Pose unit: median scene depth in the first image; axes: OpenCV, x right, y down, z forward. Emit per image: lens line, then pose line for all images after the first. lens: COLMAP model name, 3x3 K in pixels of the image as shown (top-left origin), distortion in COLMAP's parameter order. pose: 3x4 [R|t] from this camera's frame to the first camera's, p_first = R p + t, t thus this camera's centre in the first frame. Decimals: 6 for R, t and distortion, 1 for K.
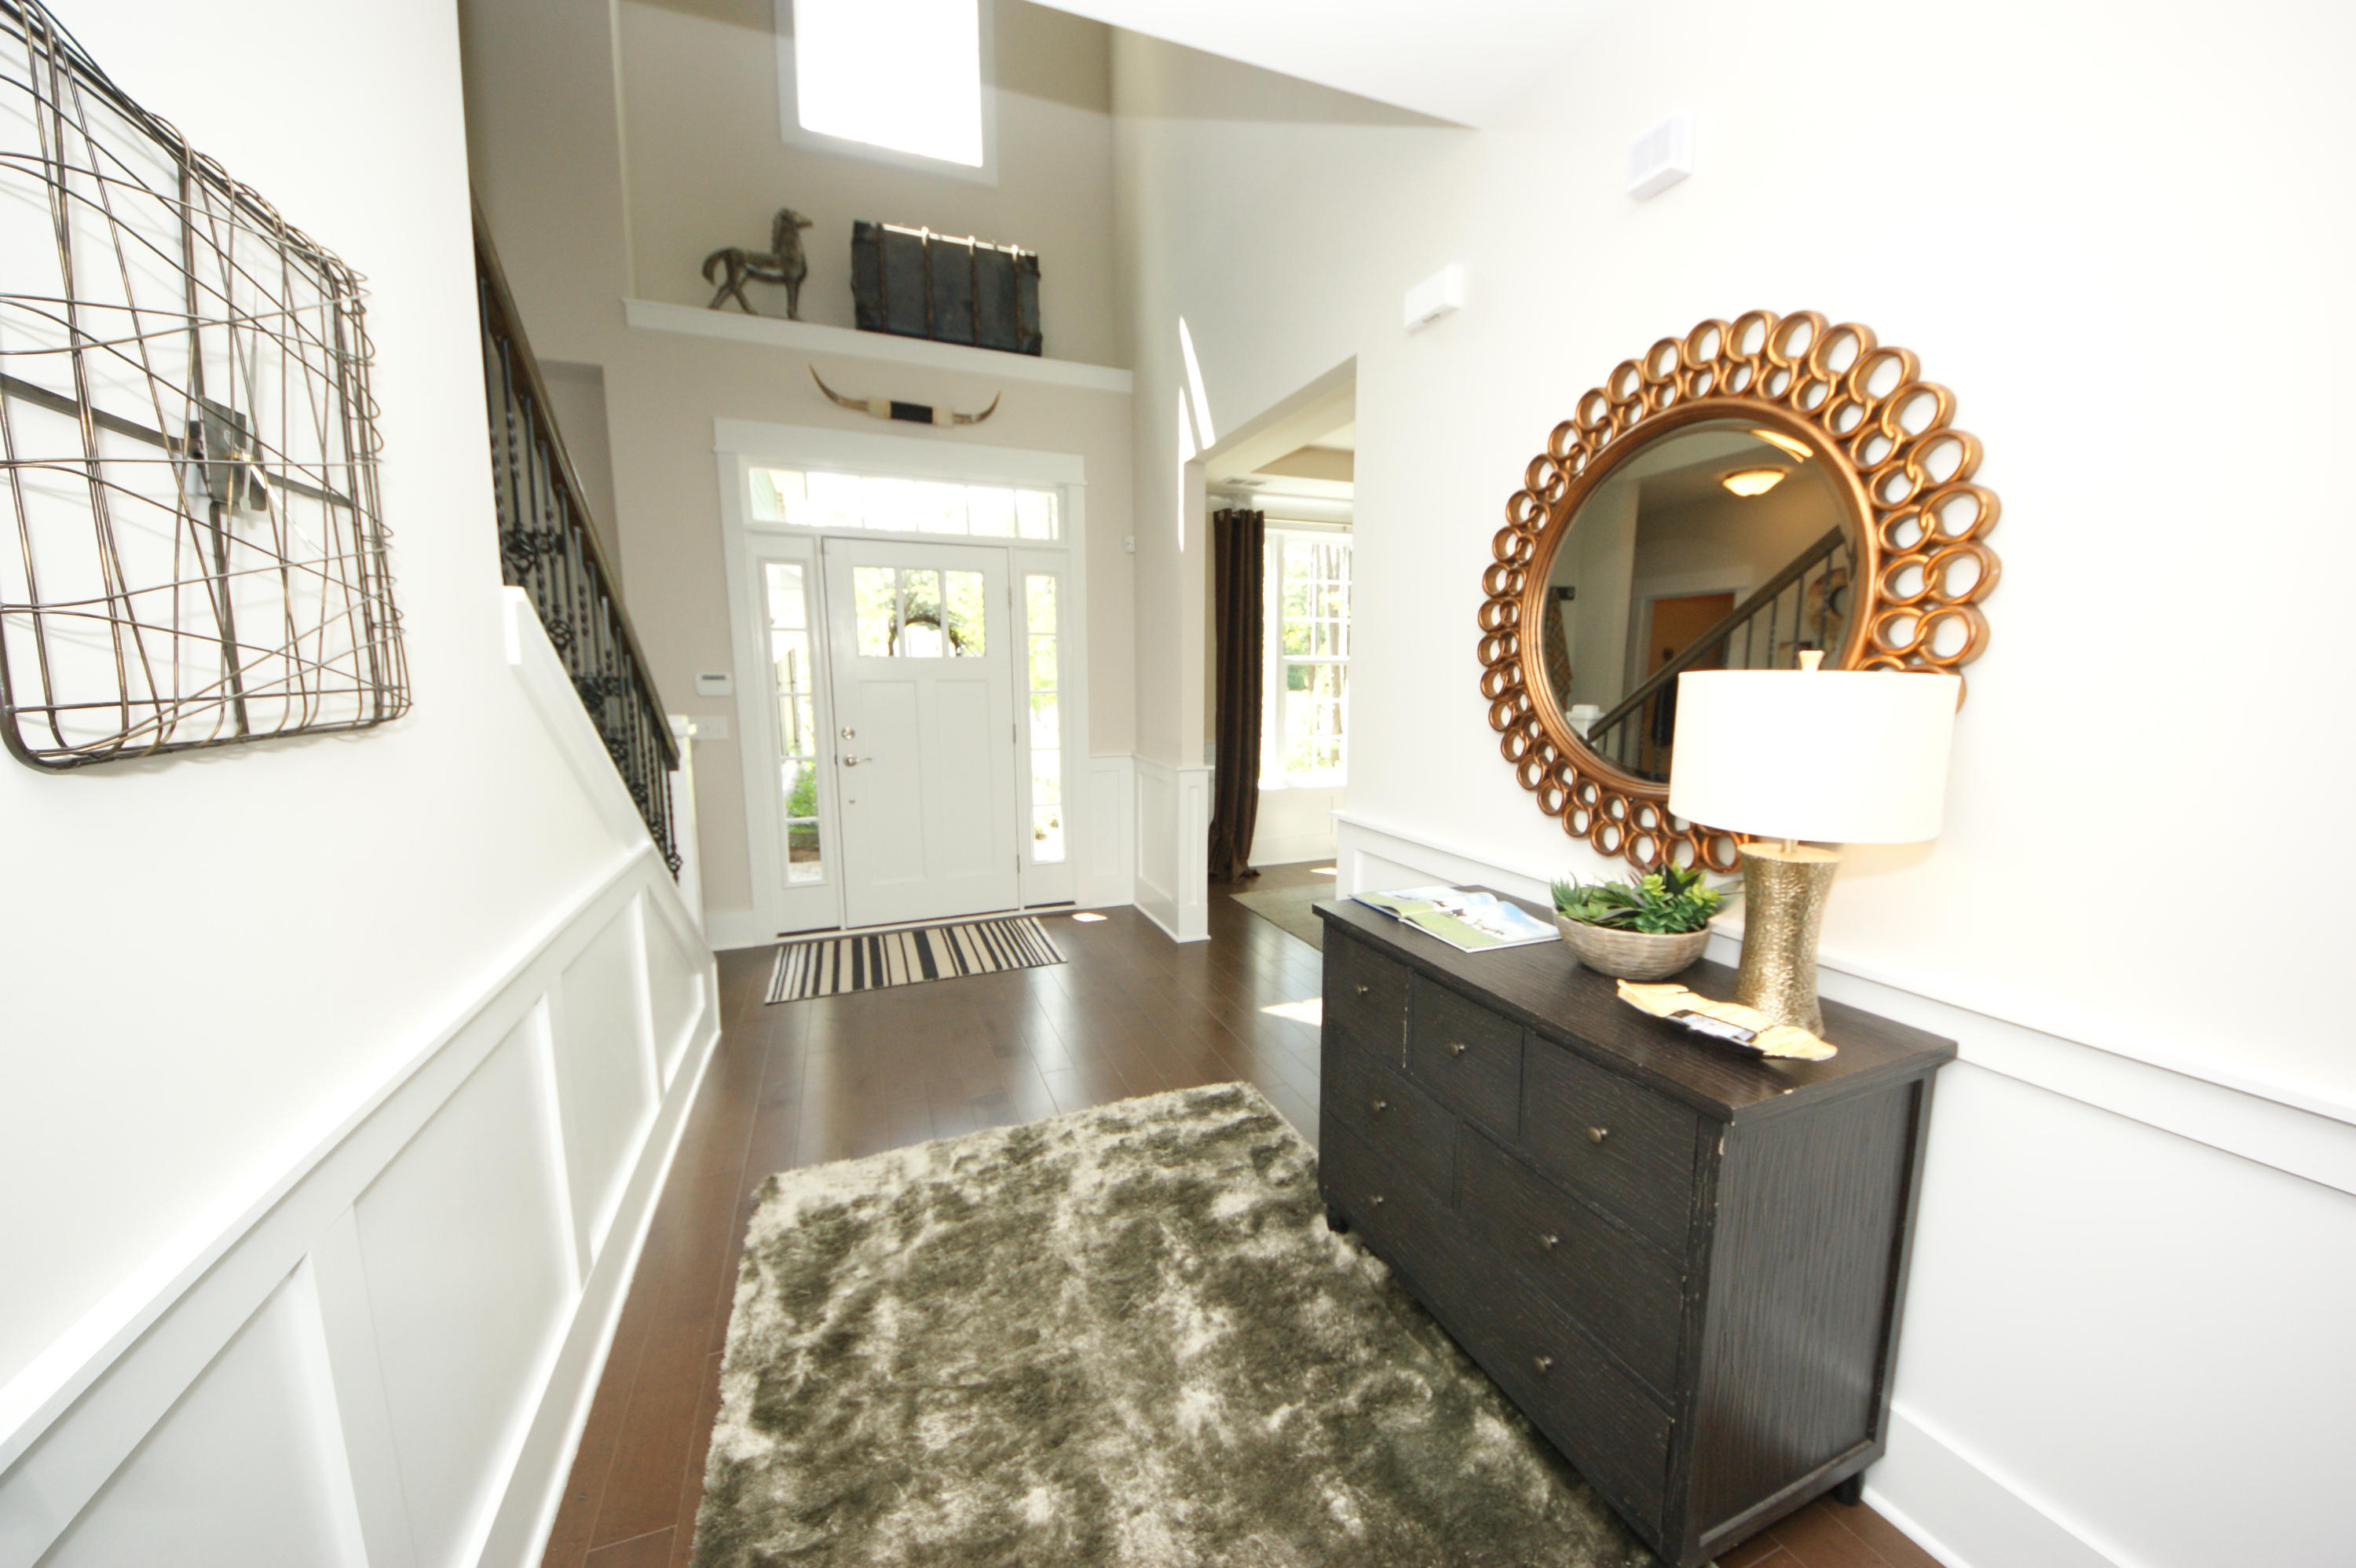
lens RADIAL K [[837.9, 0, 1176.7], [0, 837.9, 779.6], [0, 0, 1]] dist [0.020255, -0.012212]
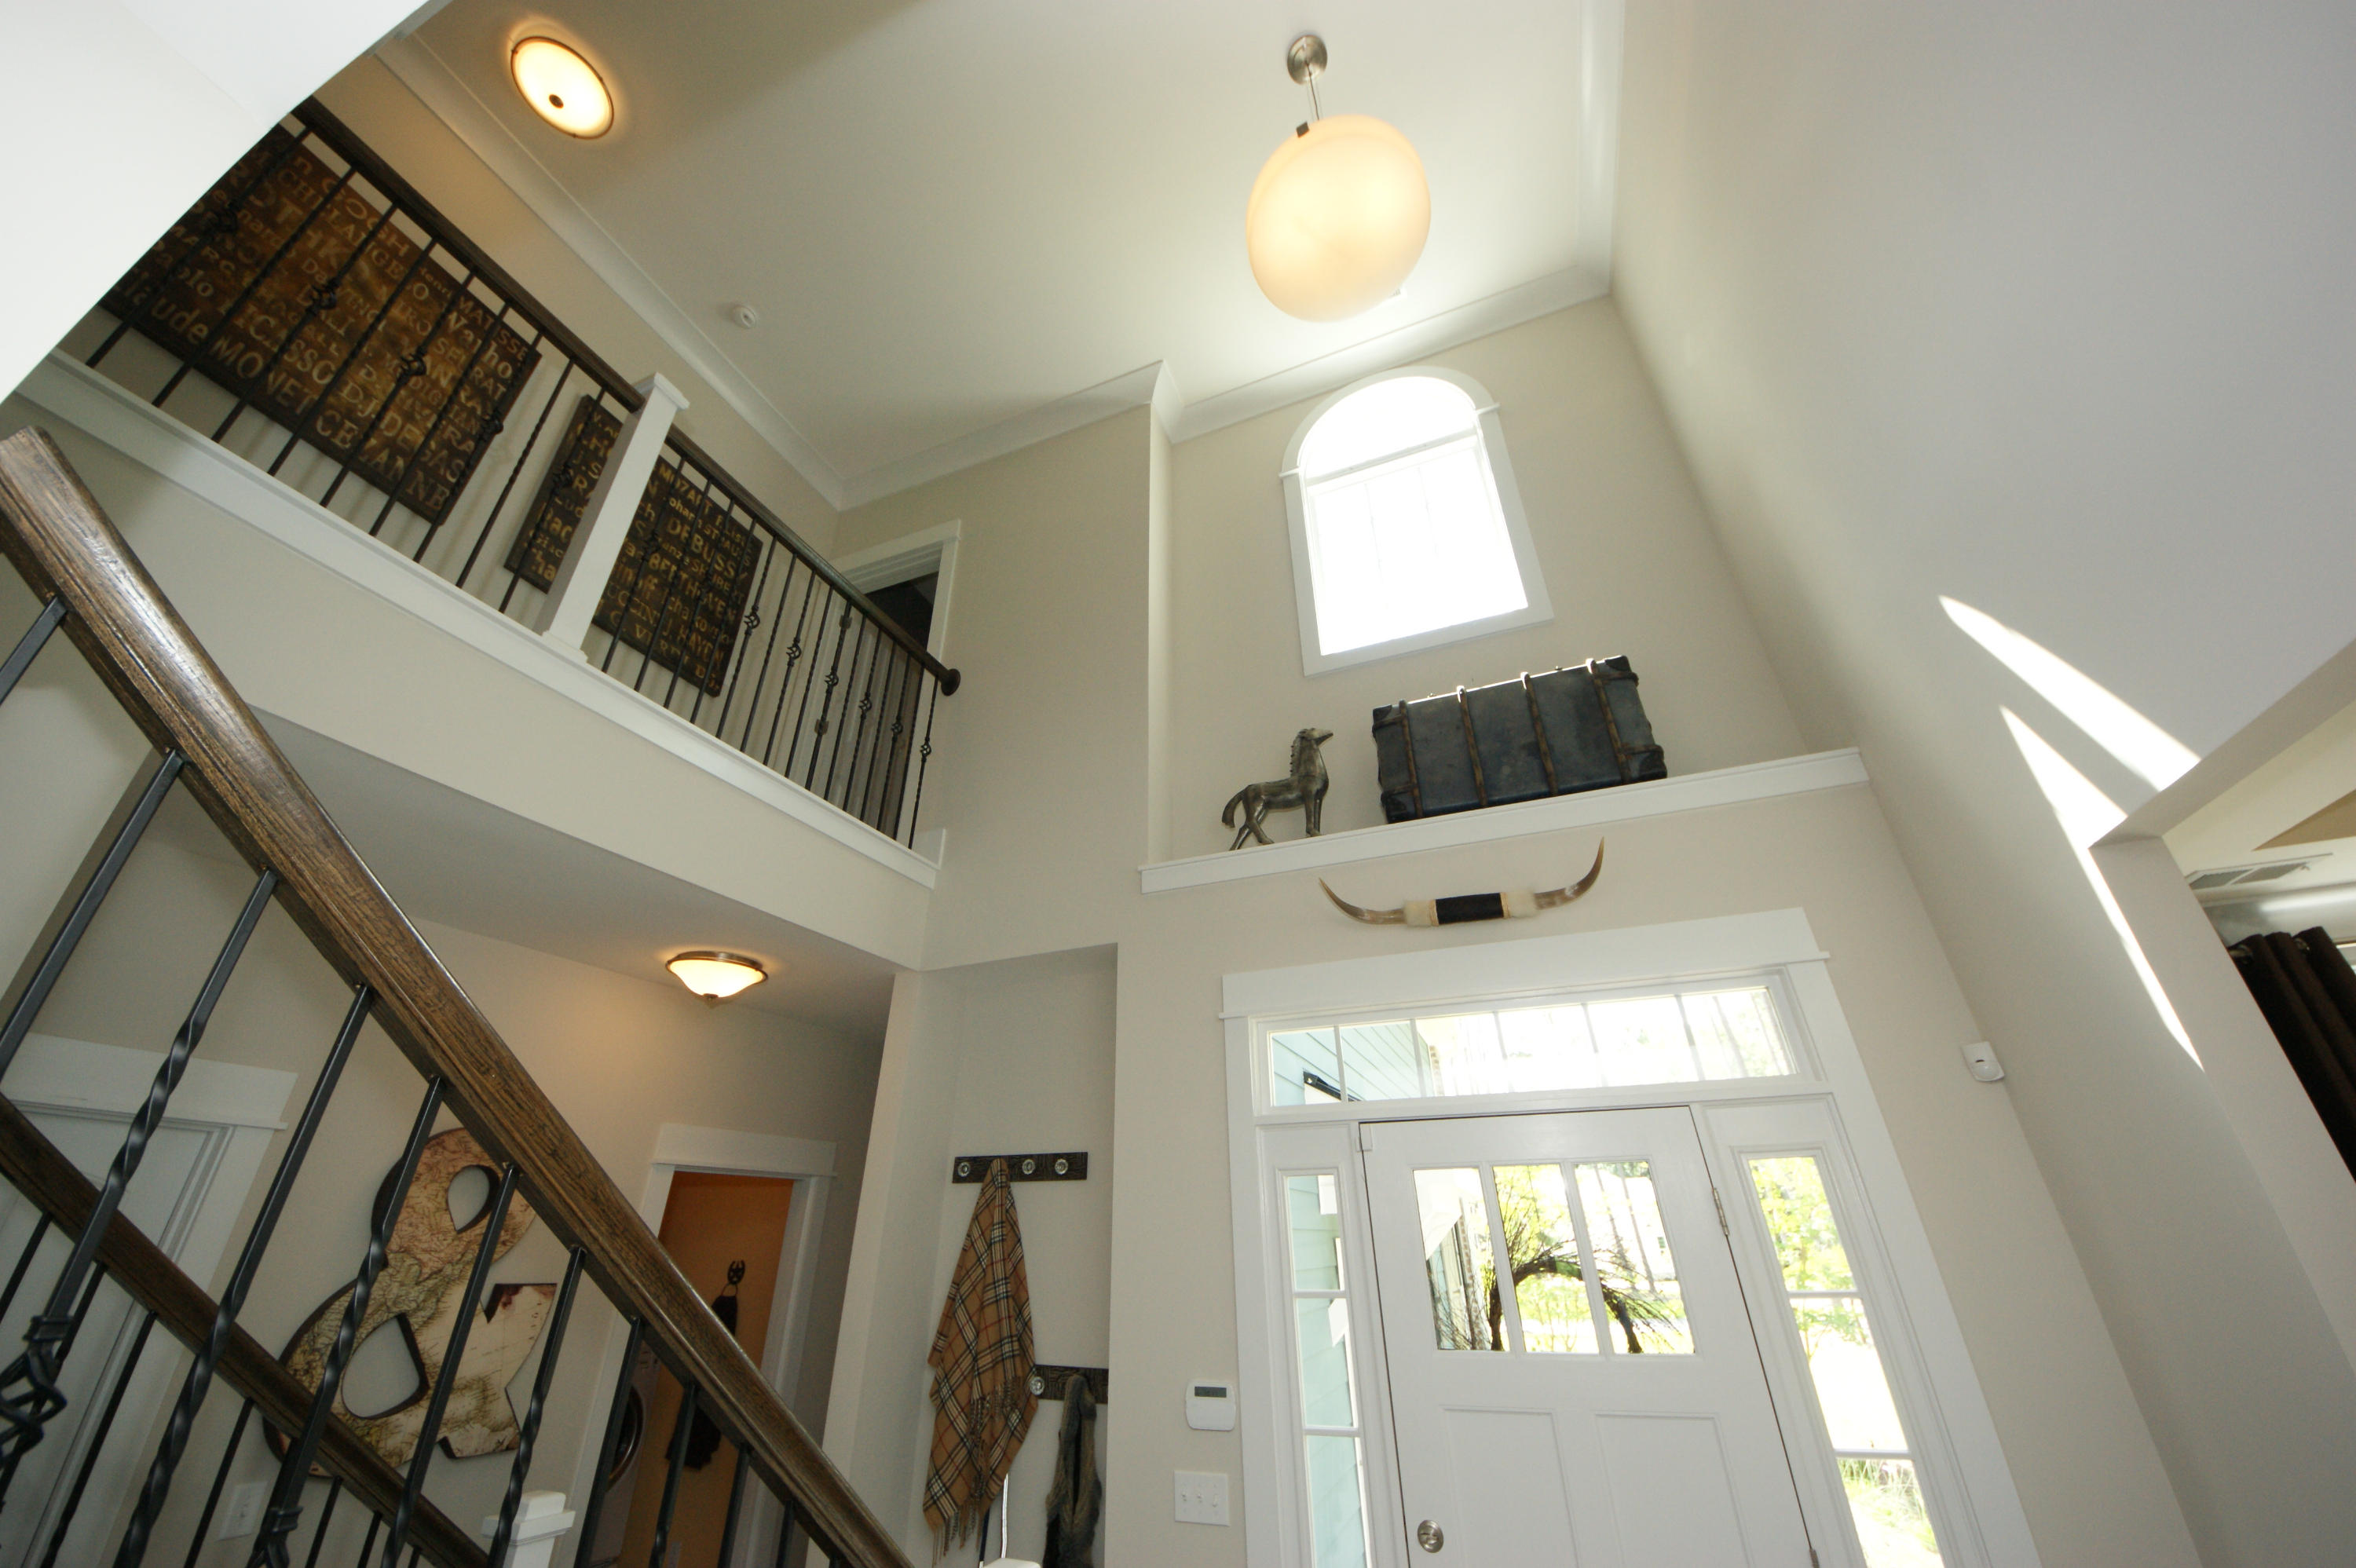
lens RADIAL K [[839.4, 0, 1176.0], [0, 839.4, 779.4], [0, 0, 1]] dist [0.022577, -0.013753]
pose [[0.708897, -0.341158, -0.617314, -0.037896], [-0.086637, 0.826488, -0.556248, -0.134889], [0.699971, 0.447804, 0.556338, 0.431259]]
